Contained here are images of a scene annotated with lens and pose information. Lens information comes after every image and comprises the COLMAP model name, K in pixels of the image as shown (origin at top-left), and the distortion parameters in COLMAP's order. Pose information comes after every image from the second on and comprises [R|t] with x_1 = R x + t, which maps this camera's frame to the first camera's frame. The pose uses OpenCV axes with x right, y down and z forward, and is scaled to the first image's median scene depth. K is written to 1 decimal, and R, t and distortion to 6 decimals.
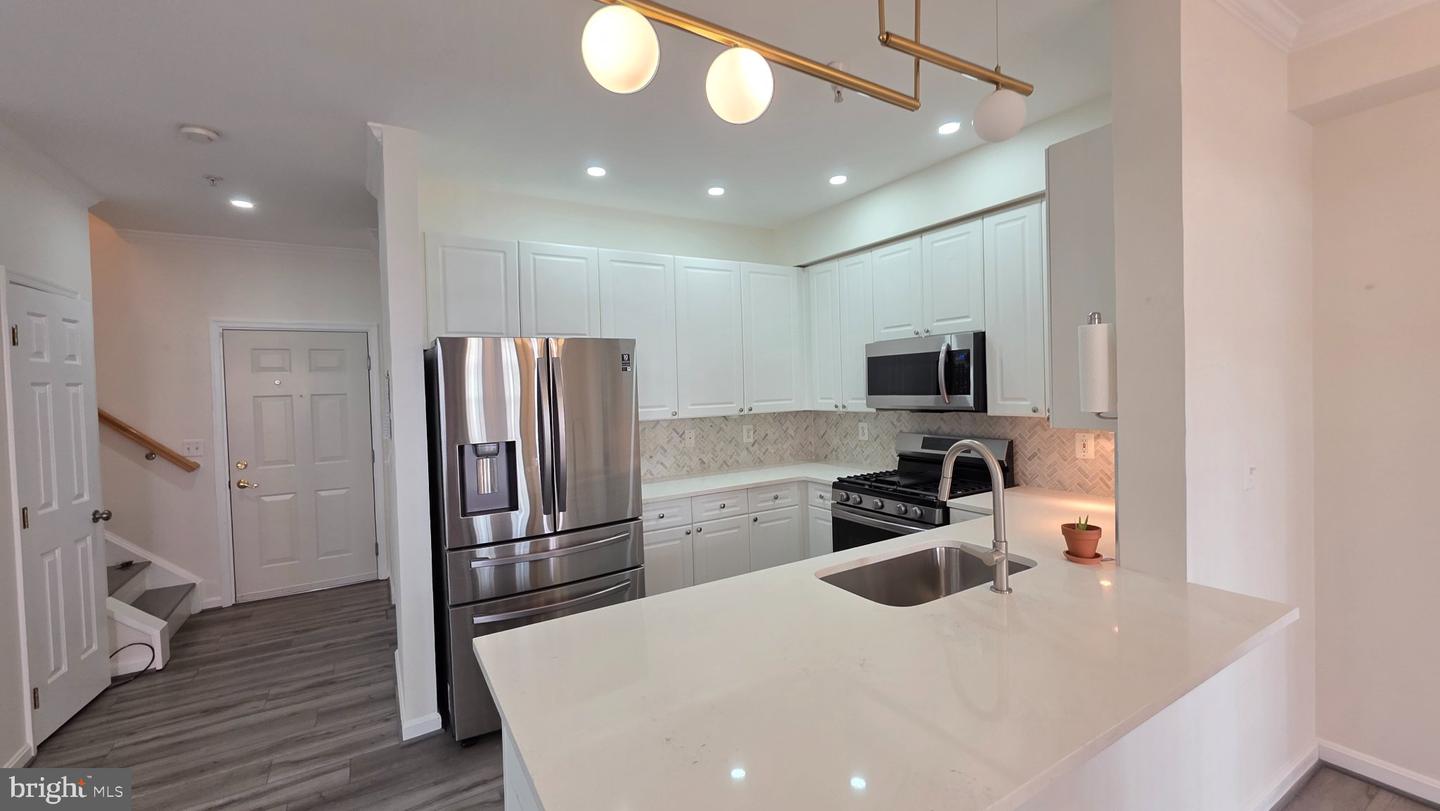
lens RADIAL K [[572.1, 0, 710.4], [0, 572.1, 399.1], [0, 0, 1]] dist [-0.001012, 0.000419]
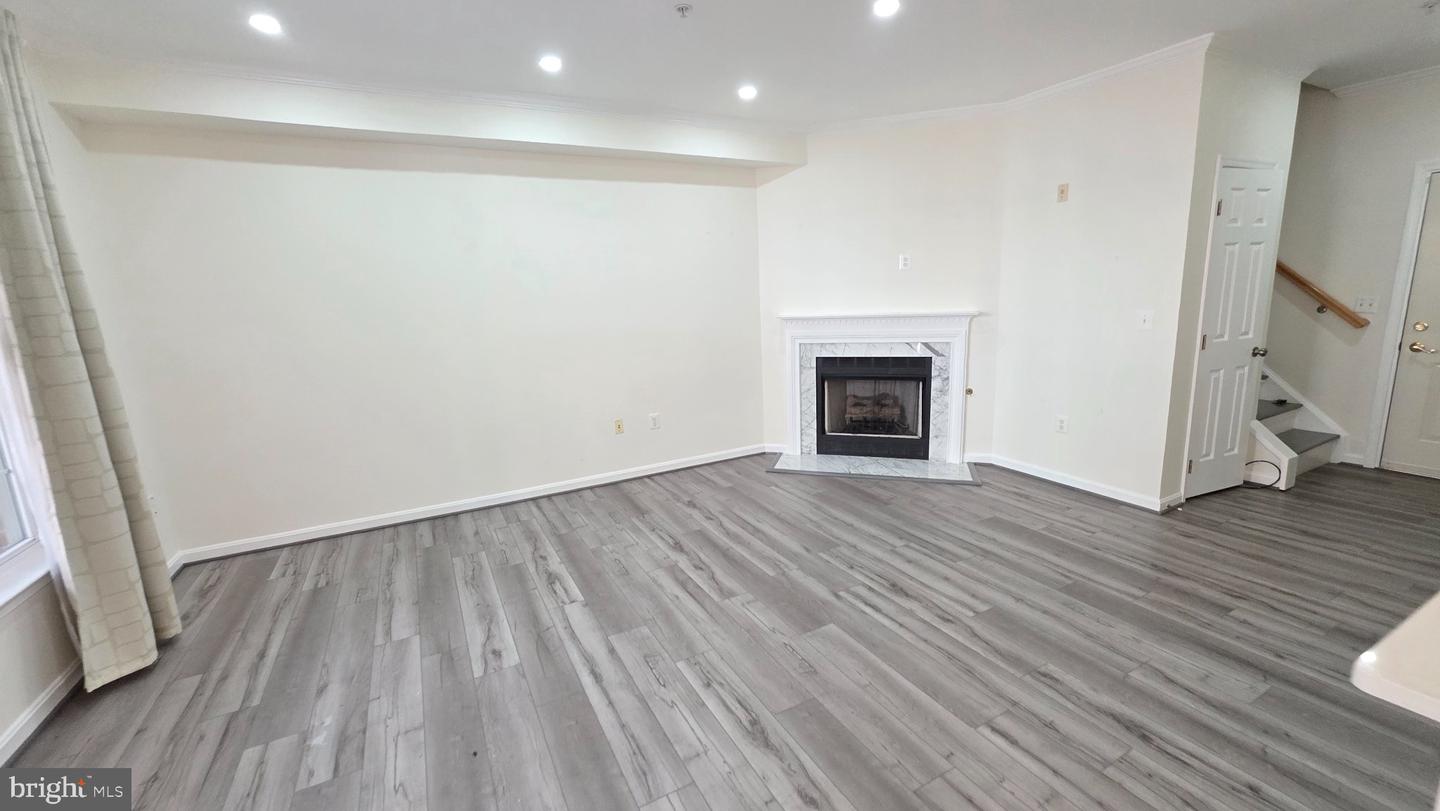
lens RADIAL K [[572.1, 0, 713.2], [0, 572.1, 395.9], [0, 0, 1]] dist [-0.001012, 0.000419]
pose [[-0.058875, 0.211308, -0.975645, 0.198107], [0.019833, 0.977395, 0.210490, 0.011183], [0.998068, -0.006957, -0.061735, -0.088975]]
